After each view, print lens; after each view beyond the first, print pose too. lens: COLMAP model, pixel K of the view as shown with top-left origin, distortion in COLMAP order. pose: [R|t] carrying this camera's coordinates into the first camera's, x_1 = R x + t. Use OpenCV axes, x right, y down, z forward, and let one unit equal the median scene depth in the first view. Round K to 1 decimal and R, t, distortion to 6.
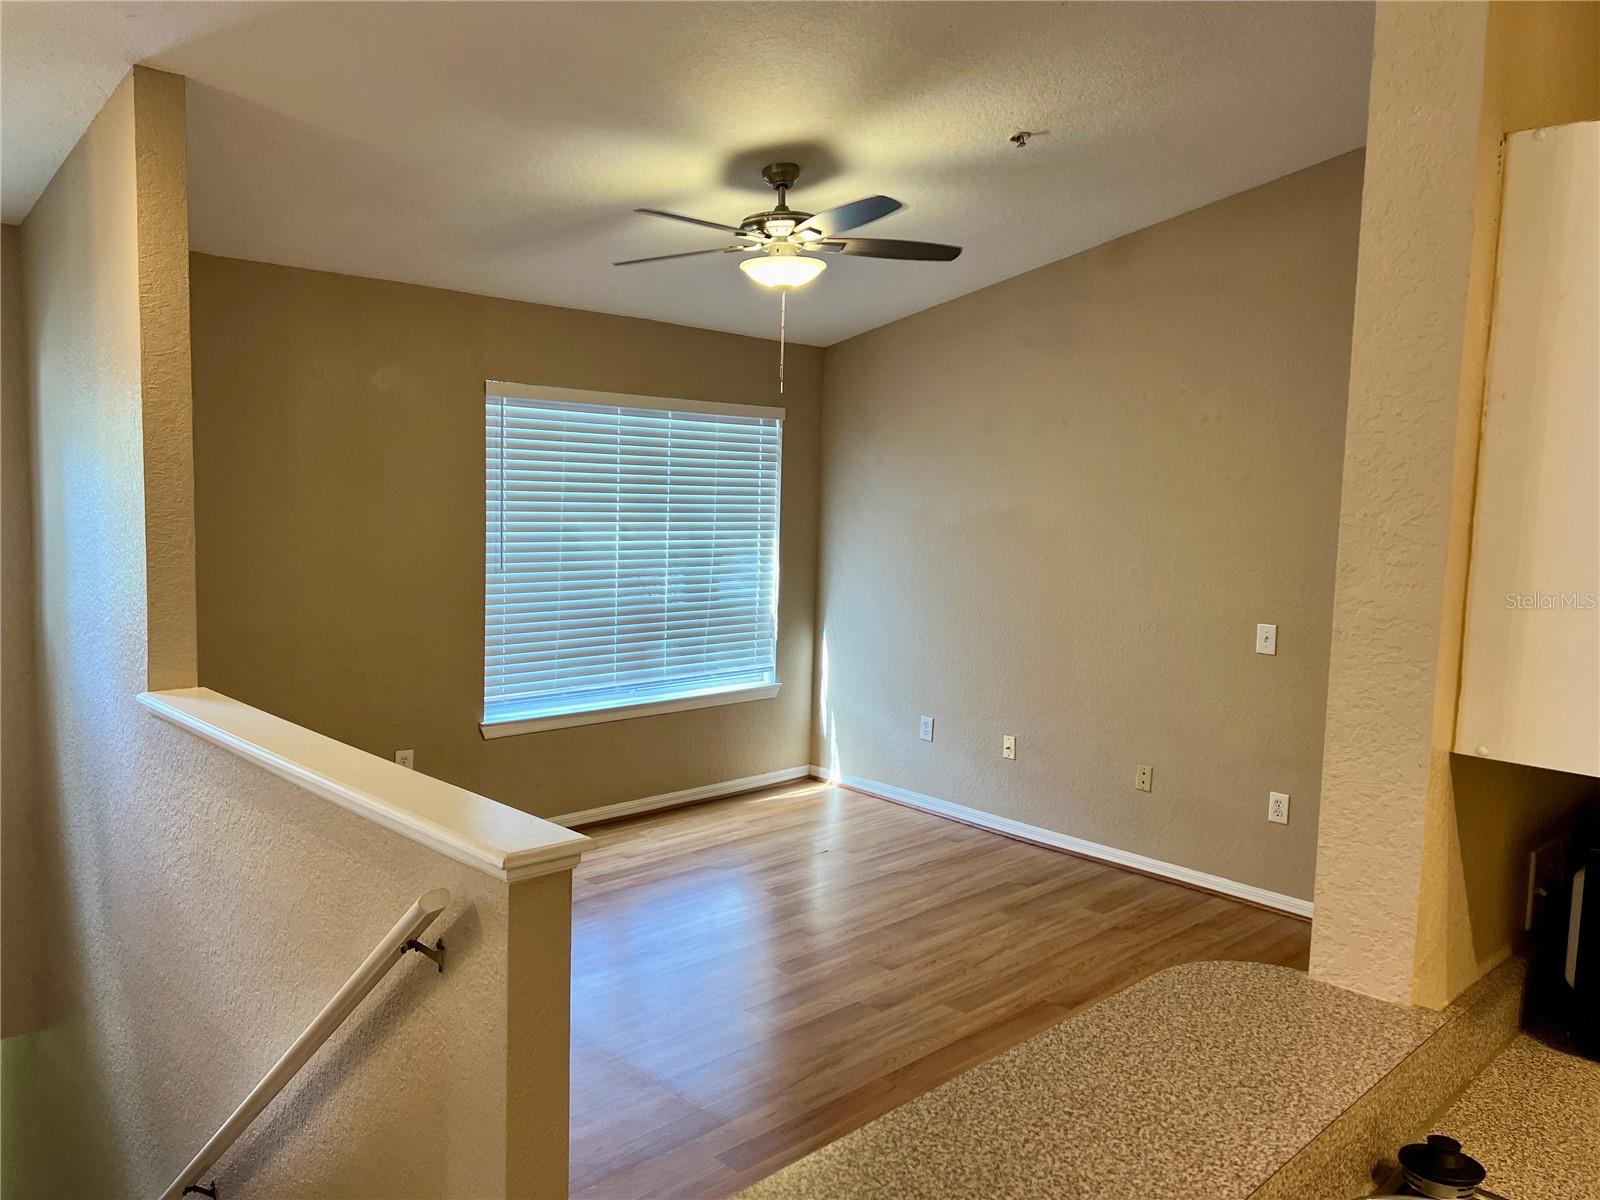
lens RADIAL K [[1201.3, 0, 791.4], [0, 1201.3, 602.4], [0, 0, 1]] dist [0.062864, -0.076581]
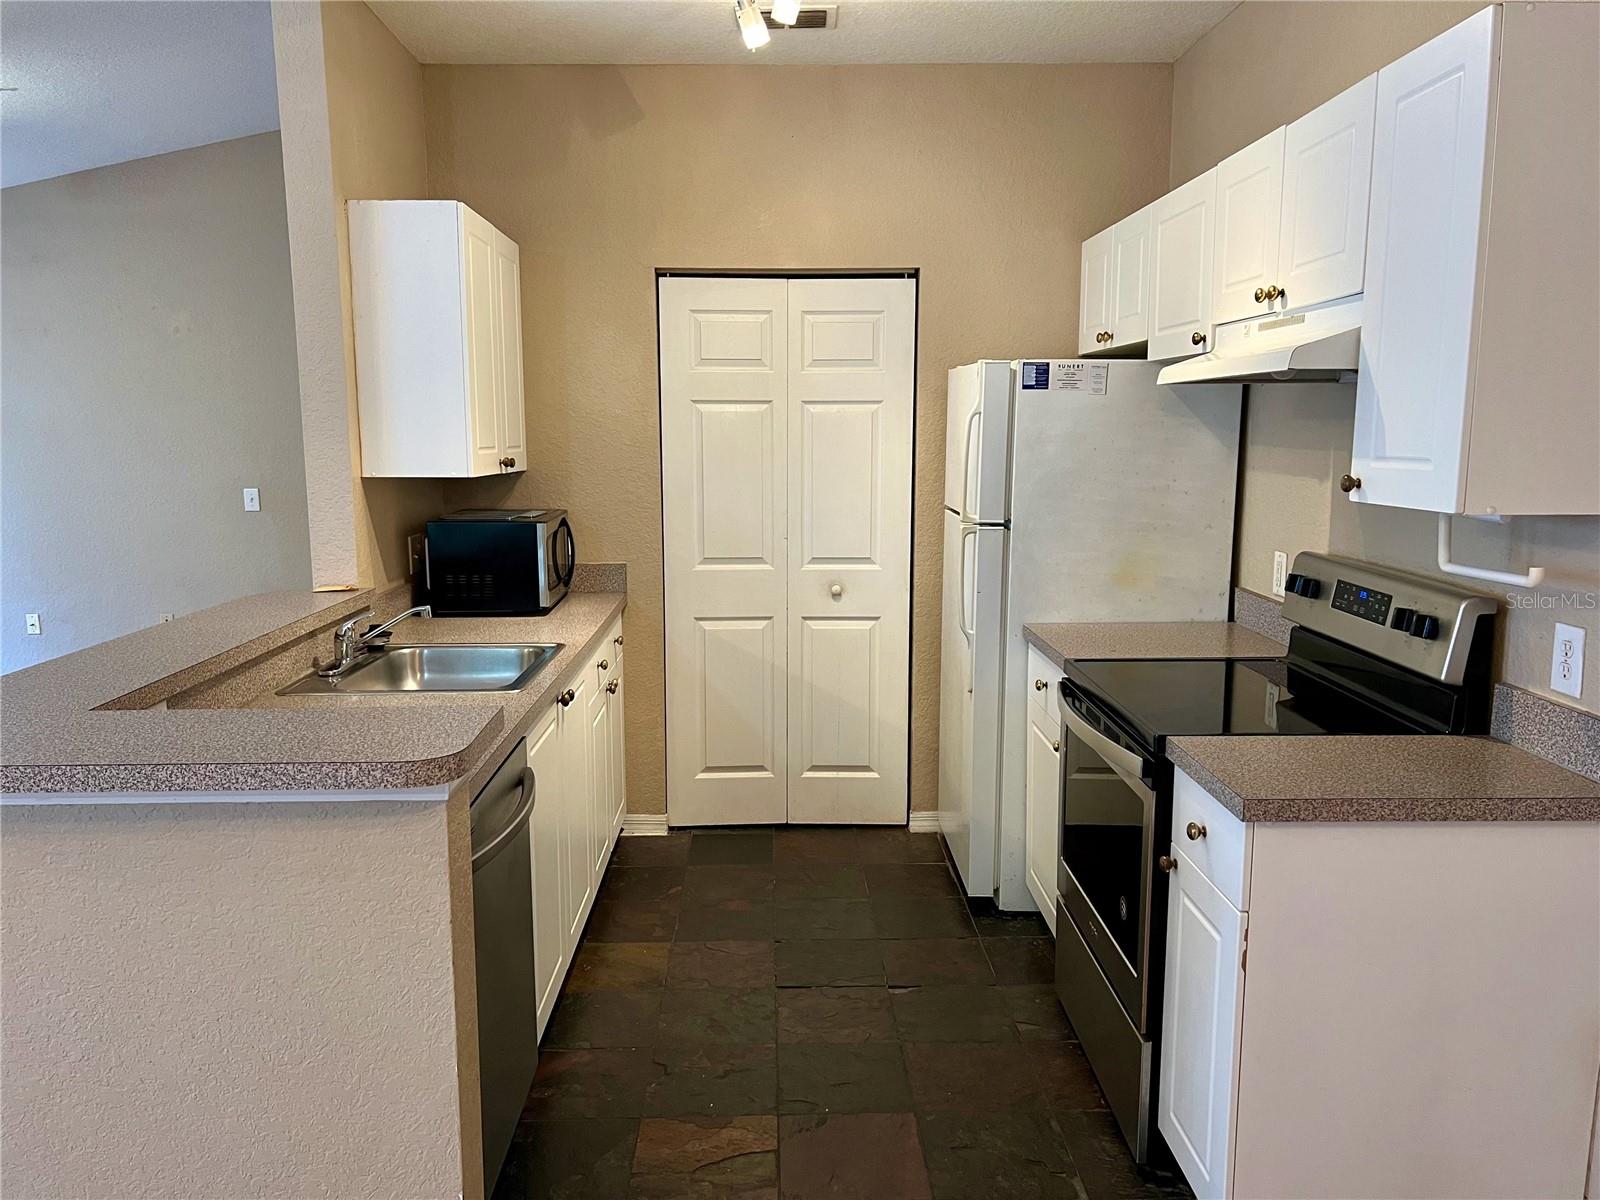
lens RADIAL K [[1201.3, 0, 791.4], [0, 1201.3, 602.4], [0, 0, 1]] dist [0.062864, -0.076581]
pose [[0.685790, -0.141251, 0.713961, -0.141099], [0.096282, 0.989972, 0.103373, 0.051492], [-0.721402, -0.002150, 0.692513, -0.292516]]
